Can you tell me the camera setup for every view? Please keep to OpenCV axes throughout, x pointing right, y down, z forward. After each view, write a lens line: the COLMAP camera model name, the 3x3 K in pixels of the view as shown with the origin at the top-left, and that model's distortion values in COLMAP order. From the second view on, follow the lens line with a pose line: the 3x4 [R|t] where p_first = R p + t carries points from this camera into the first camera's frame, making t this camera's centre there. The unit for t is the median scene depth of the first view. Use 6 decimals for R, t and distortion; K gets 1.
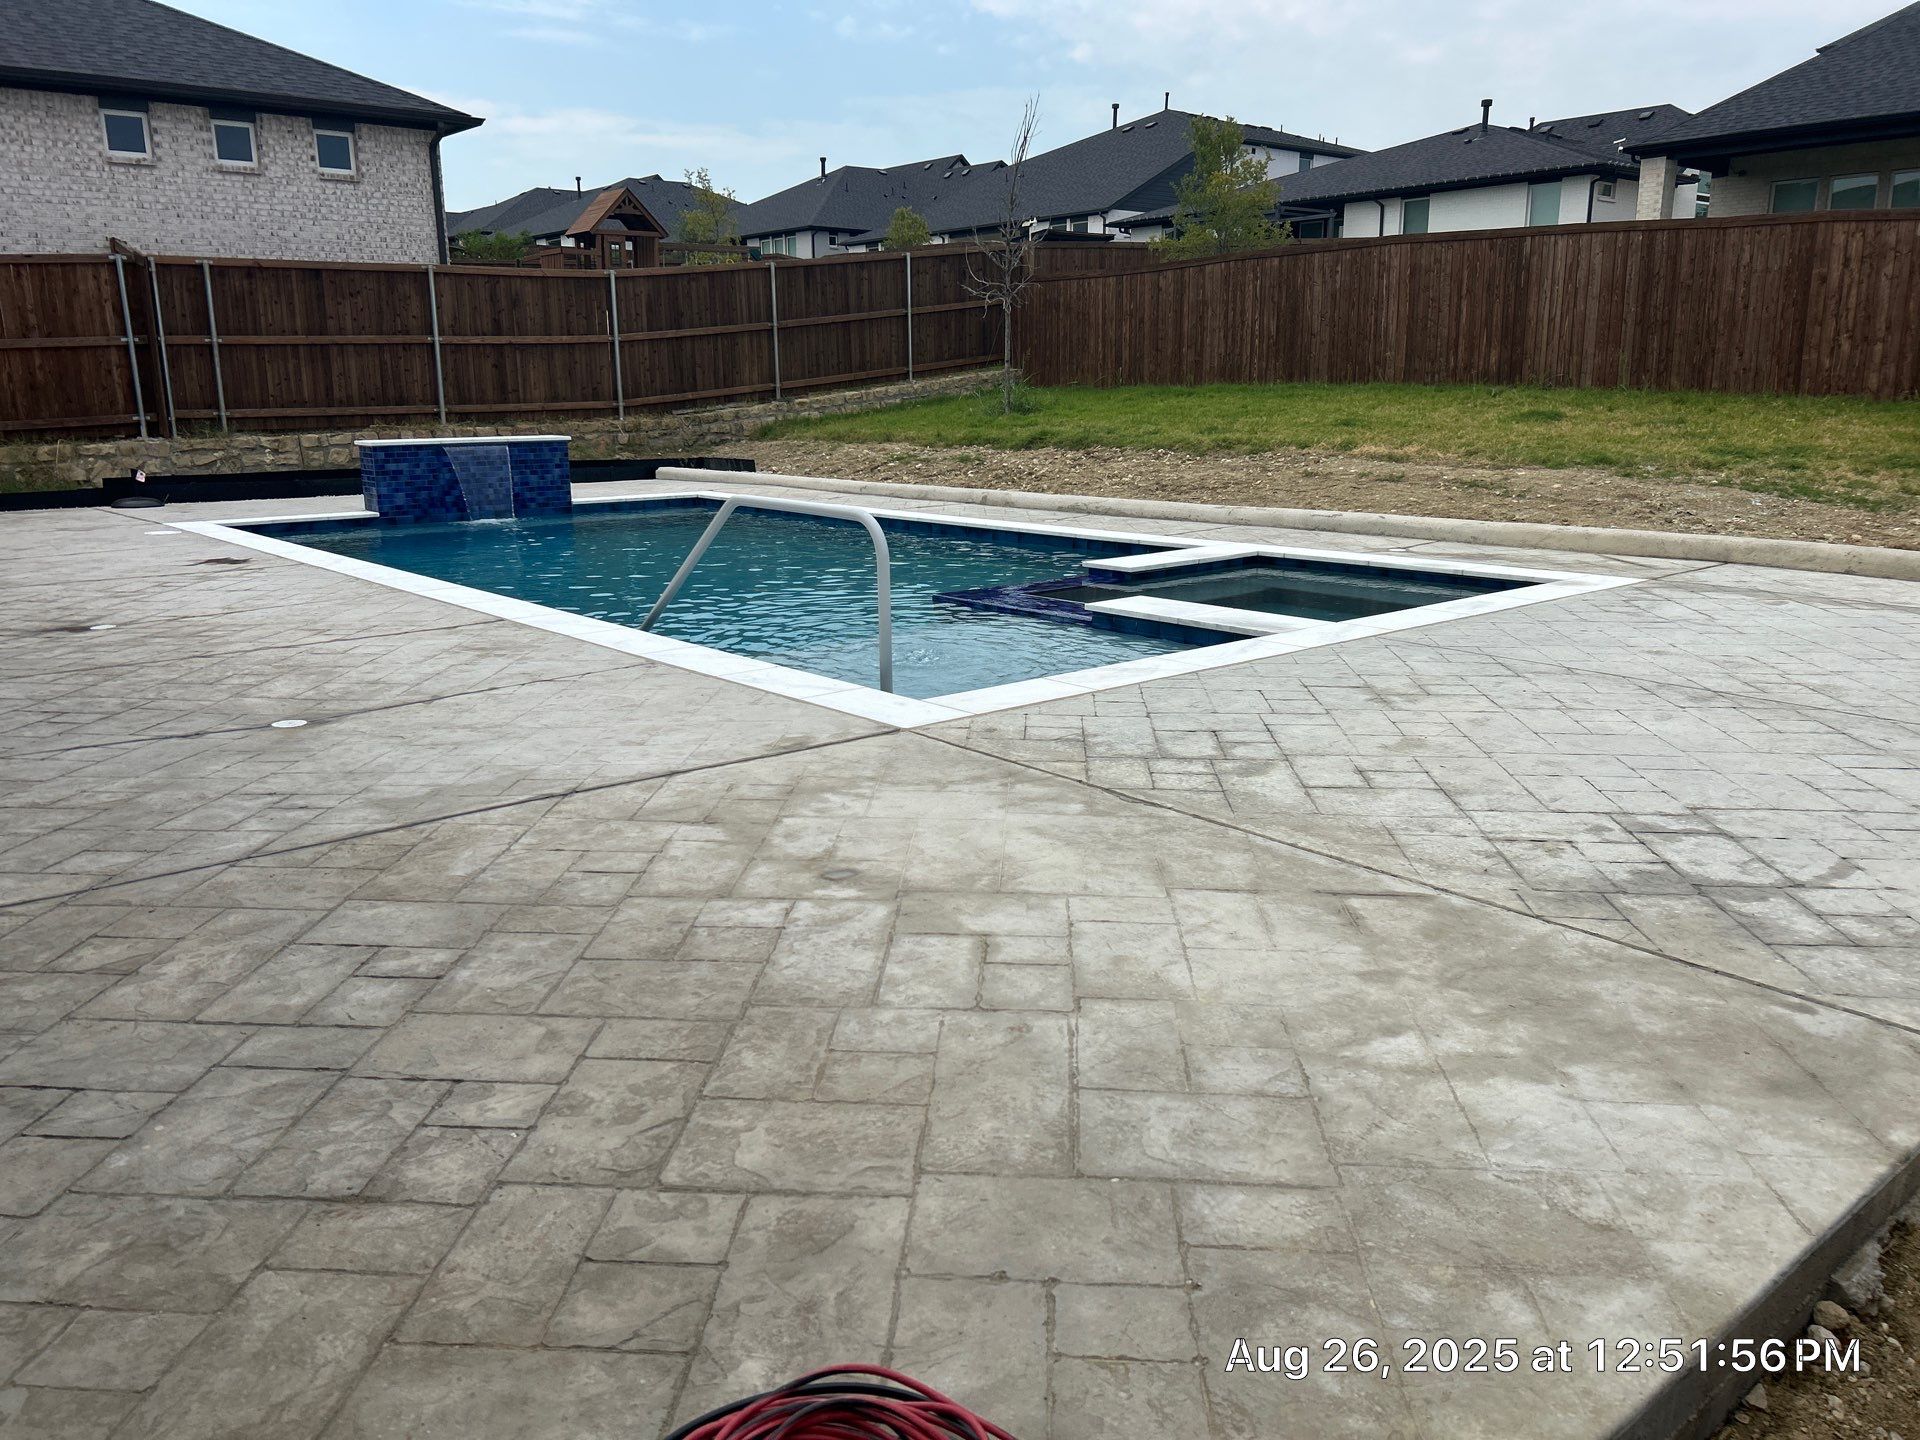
lens RADIAL K [[1451.5, 0, 952.8], [0, 1451.5, 717.7], [0, 0, 1]] dist [0.026880, -0.029287]
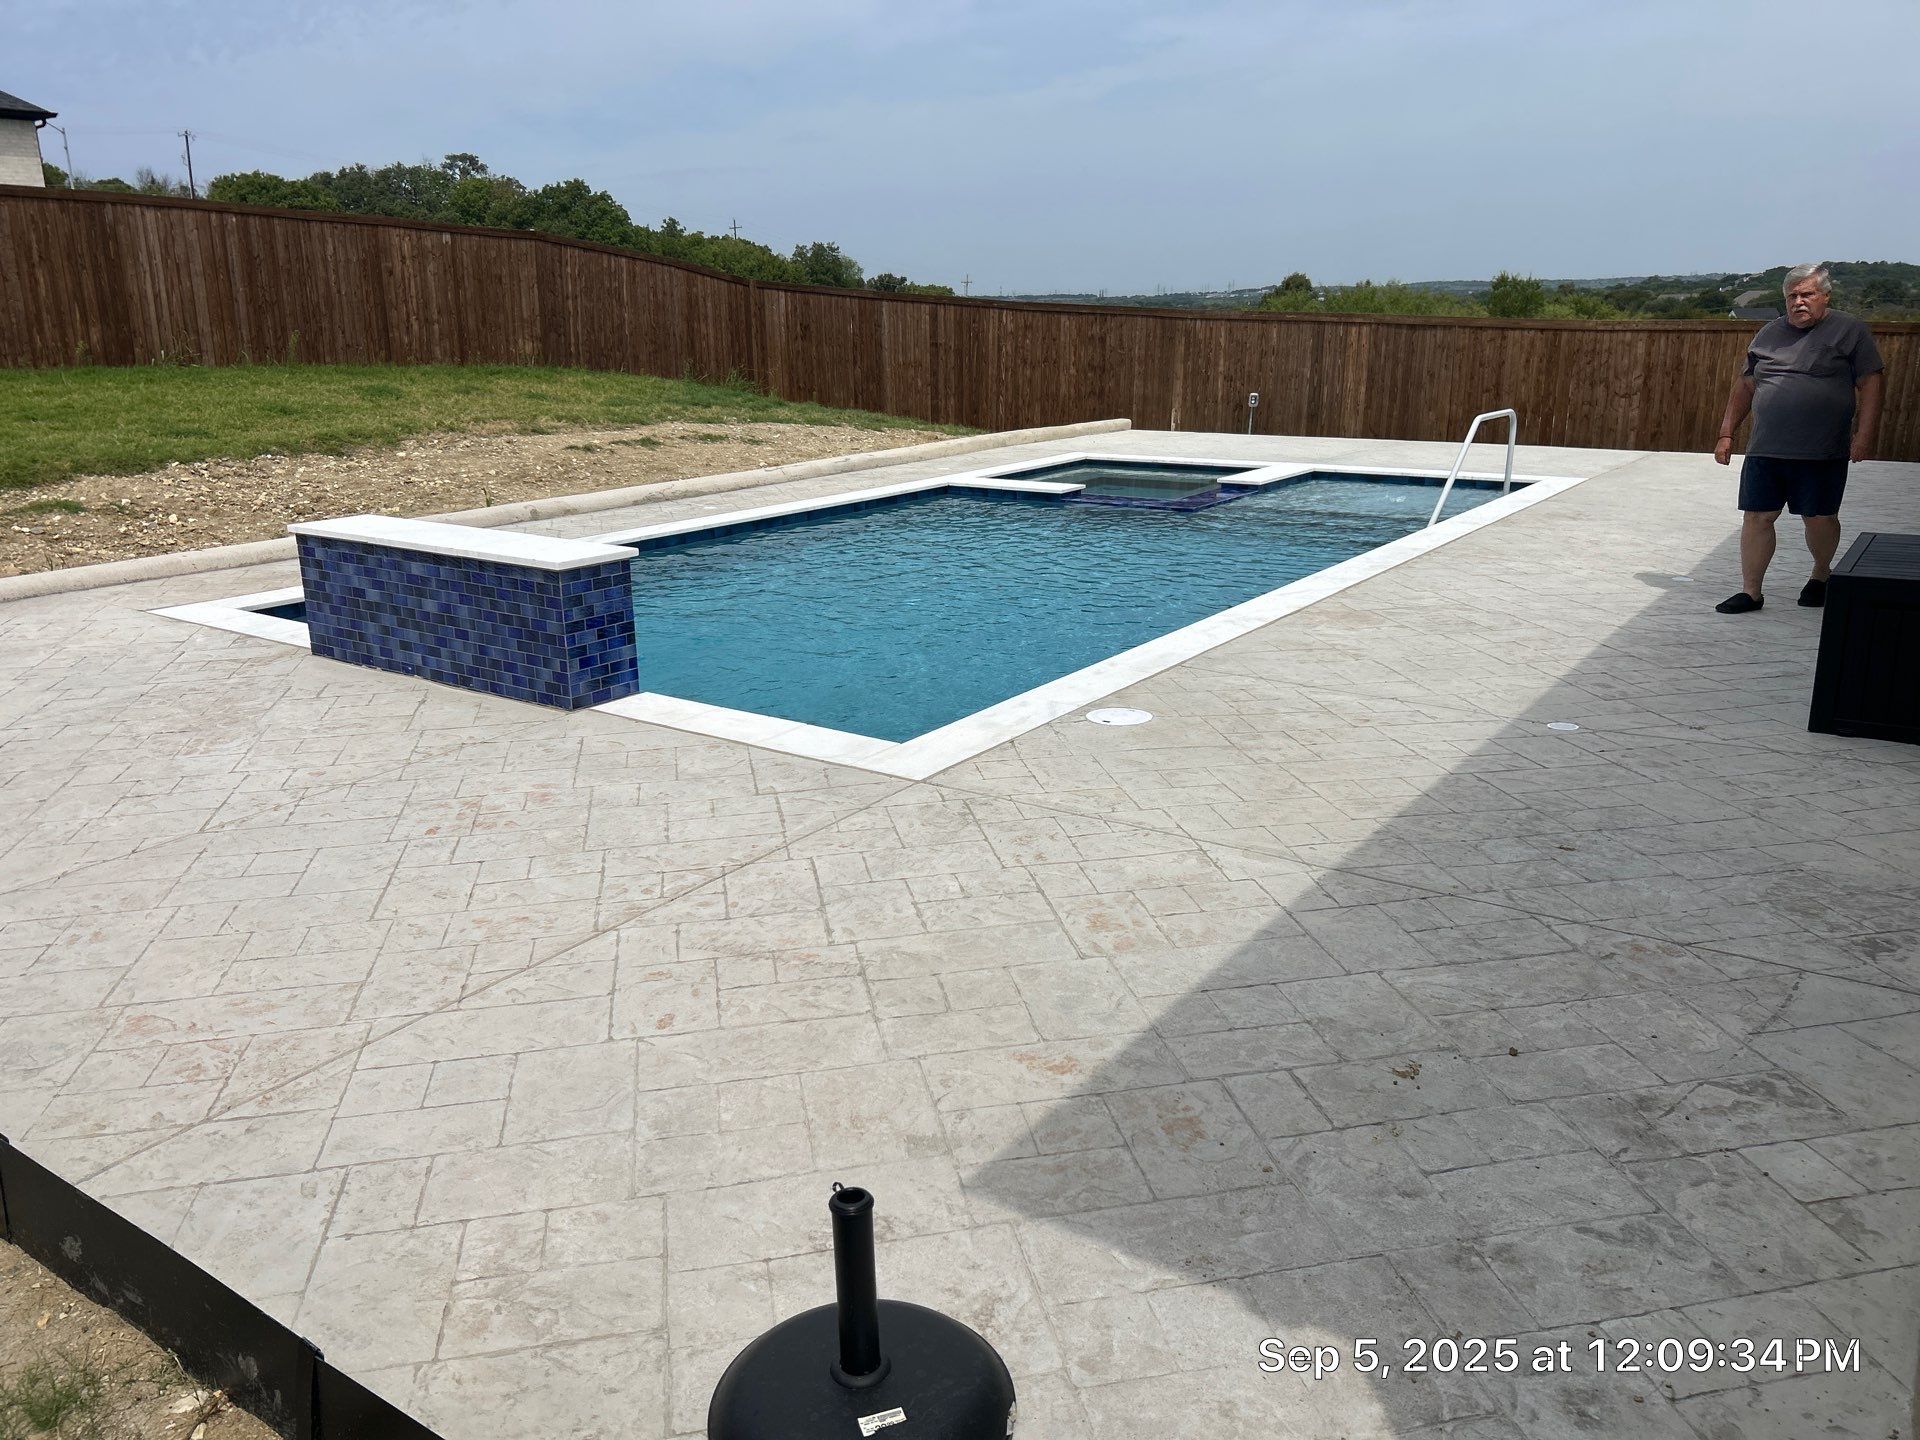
lens RADIAL K [[1451.5, 0, 962.3], [0, 1451.5, 713.1], [0, 0, 1]] dist [0.026880, -0.029287]
pose [[-0.253874, -0.251952, 0.933846, -0.665811], [0.229750, 0.922137, 0.311252, -0.193648], [-0.939555, 0.293570, -0.176220, 0.739122]]
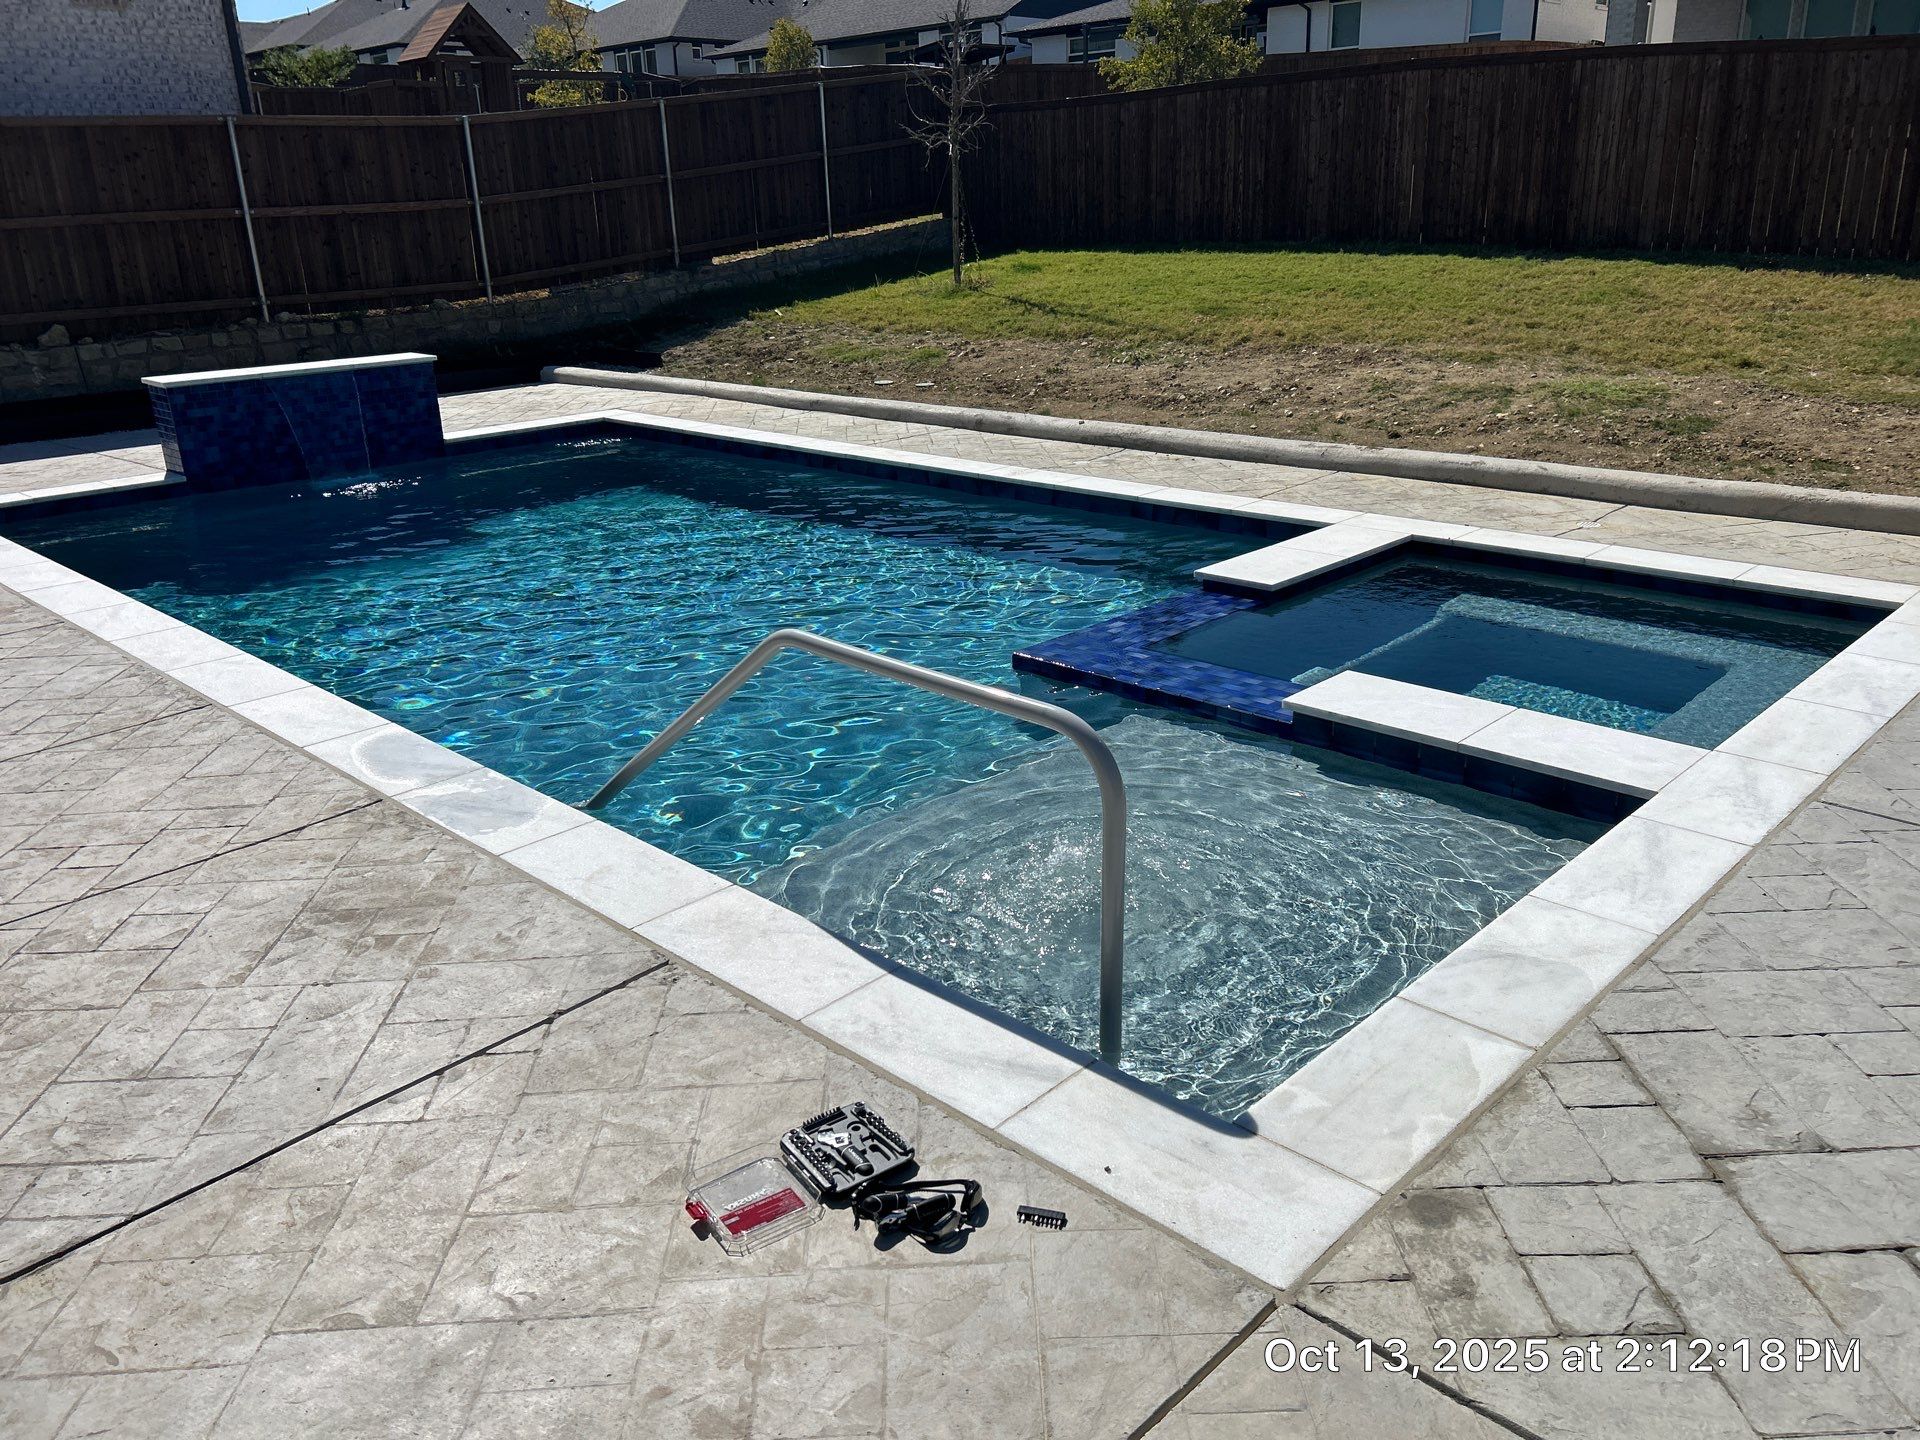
lens RADIAL K [[1451.5, 0, 970.9], [0, 1451.5, 710.4], [0, 0, 1]] dist [0.026880, -0.029287]
pose [[0.994938, -0.052047, 0.085957, -0.045981], [0.042117, 0.992640, 0.113543, -0.066476], [-0.091234, -0.109348, 0.989808, 0.152852]]
